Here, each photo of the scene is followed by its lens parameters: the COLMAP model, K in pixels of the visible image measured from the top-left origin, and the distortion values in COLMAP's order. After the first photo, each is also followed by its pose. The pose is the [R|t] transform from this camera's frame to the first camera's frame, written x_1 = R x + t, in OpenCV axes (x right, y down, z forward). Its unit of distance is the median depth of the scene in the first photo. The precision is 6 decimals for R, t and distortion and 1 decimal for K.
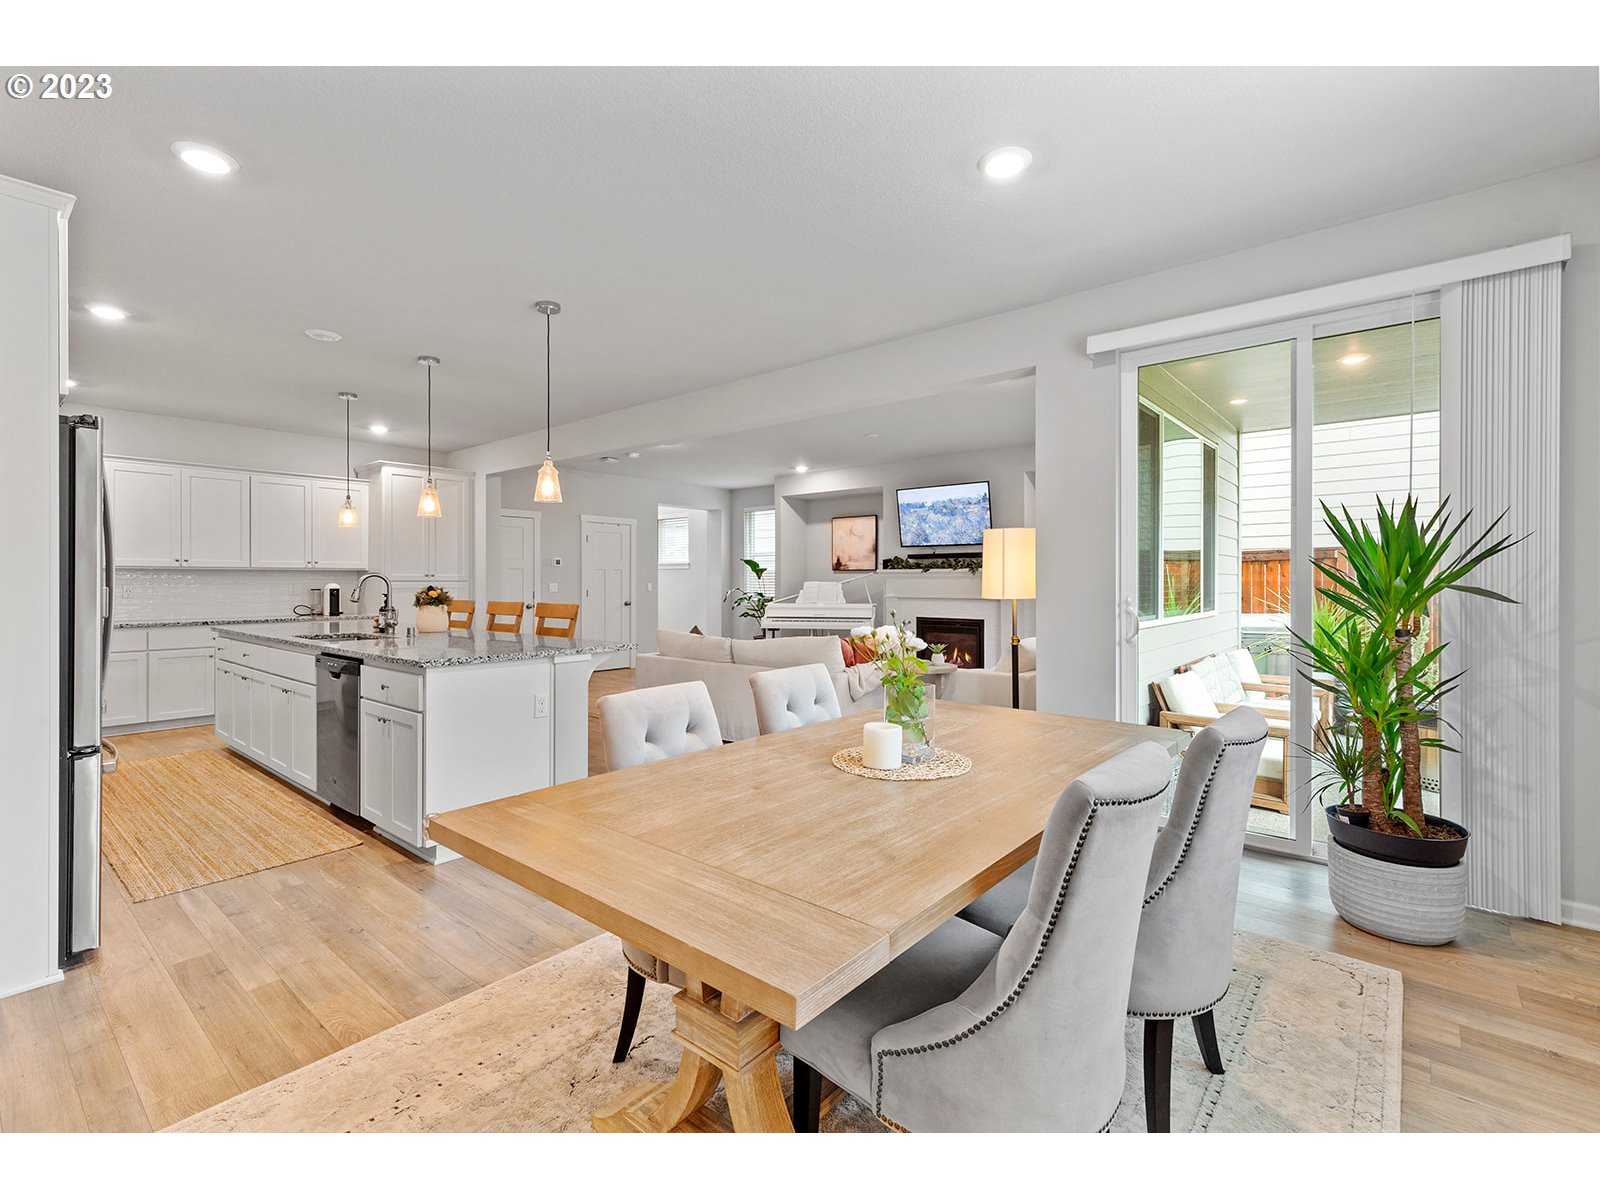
lens RADIAL K [[728.2, 0, 800.6], [0, 728.2, 587.1], [0, 0, 1]] dist [0.001190, 0.000157]
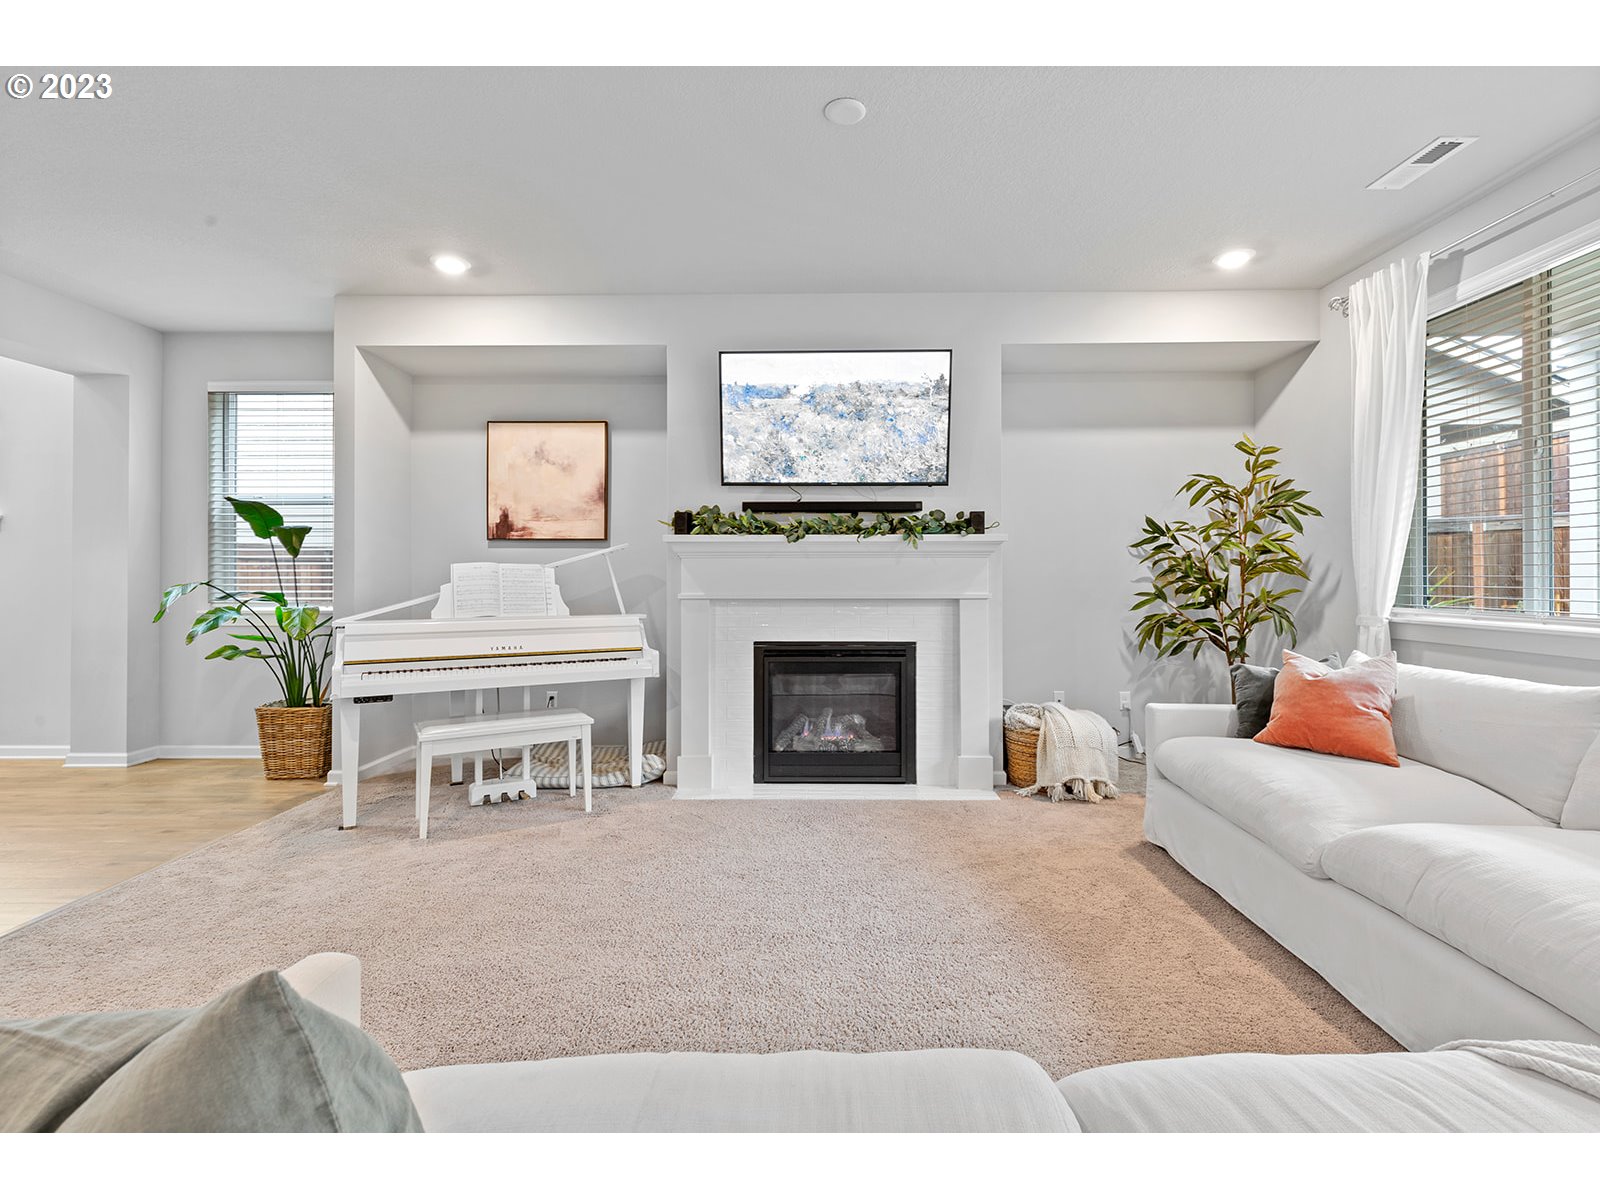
lens RADIAL K [[728.2, 0, 800.6], [0, 728.2, 587.1], [0, 0, 1]] dist [0.001190, 0.000157]
pose [[0.766911, -0.009365, 0.641685, -0.110616], [0.006421, 0.999955, 0.006919, 0.004233], [-0.641721, -0.001186, 0.766937, 0.635669]]
